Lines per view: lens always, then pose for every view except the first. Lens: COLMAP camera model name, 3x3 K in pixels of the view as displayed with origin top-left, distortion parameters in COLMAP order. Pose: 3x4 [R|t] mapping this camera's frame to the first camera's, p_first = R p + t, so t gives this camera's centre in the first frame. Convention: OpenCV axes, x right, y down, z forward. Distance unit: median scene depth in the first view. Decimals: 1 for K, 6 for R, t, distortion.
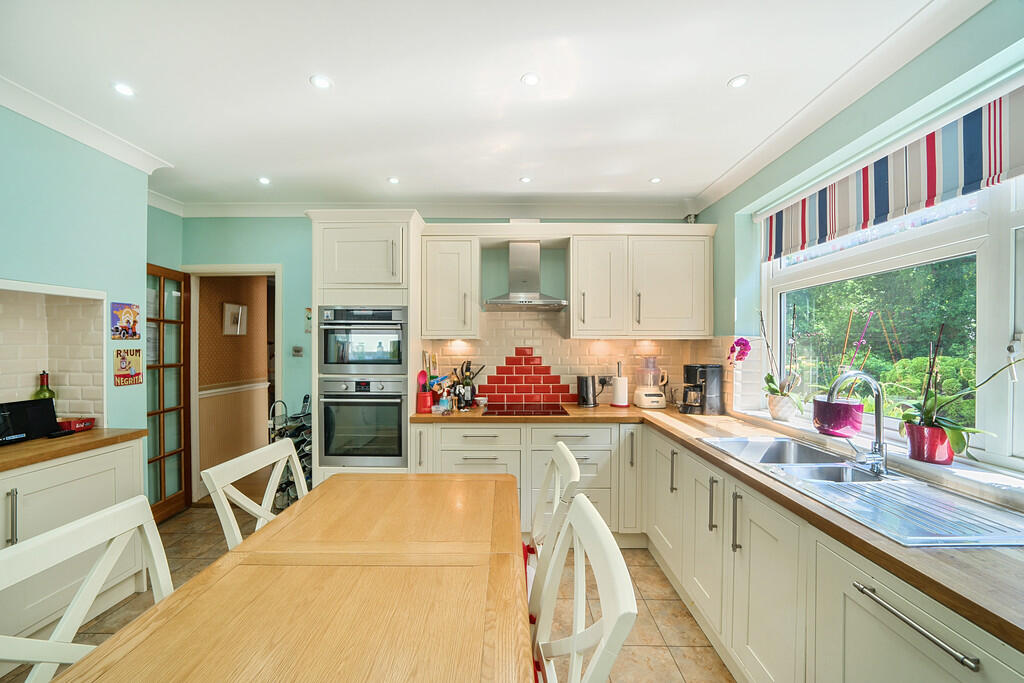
lens RADIAL K [[356.7, 0, 513.4], [0, 356.7, 346.2], [0, 0, 1]] dist [-0.001048, 0.000052]
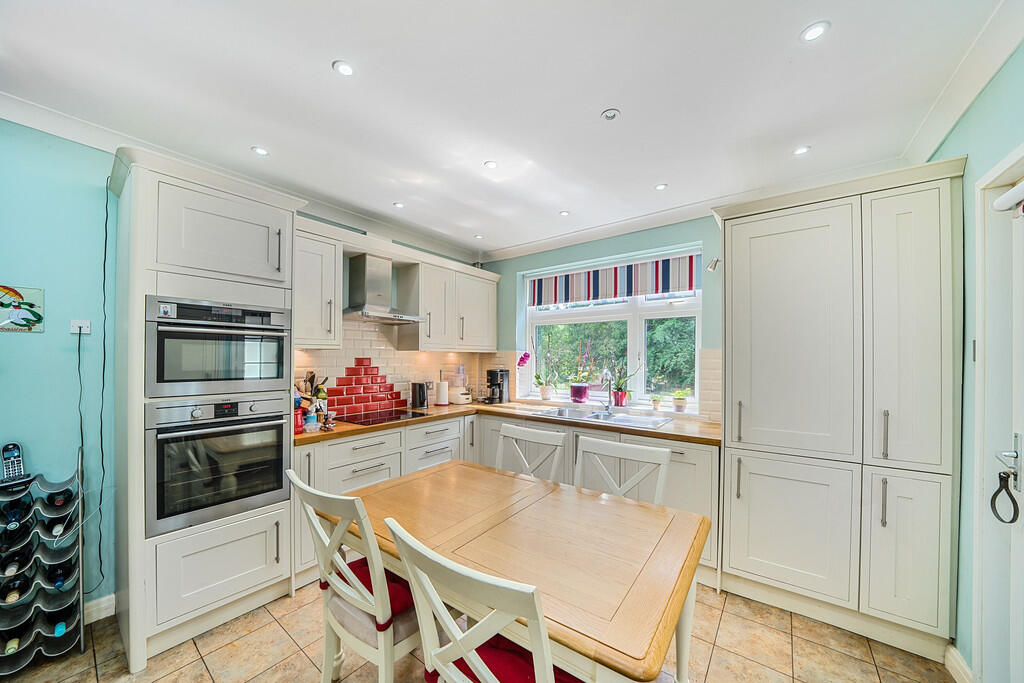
lens RADIAL K [[360.0, 0, 507.6], [0, 360.0, 354.0], [0, 0, 1]] dist [0.000694, 0.000058]
pose [[0.614997, 0.008849, 0.788479, -0.652773], [-0.004141, 0.999959, -0.007993, -0.001698], [-0.788518, 0.001651, 0.615009, 0.059790]]
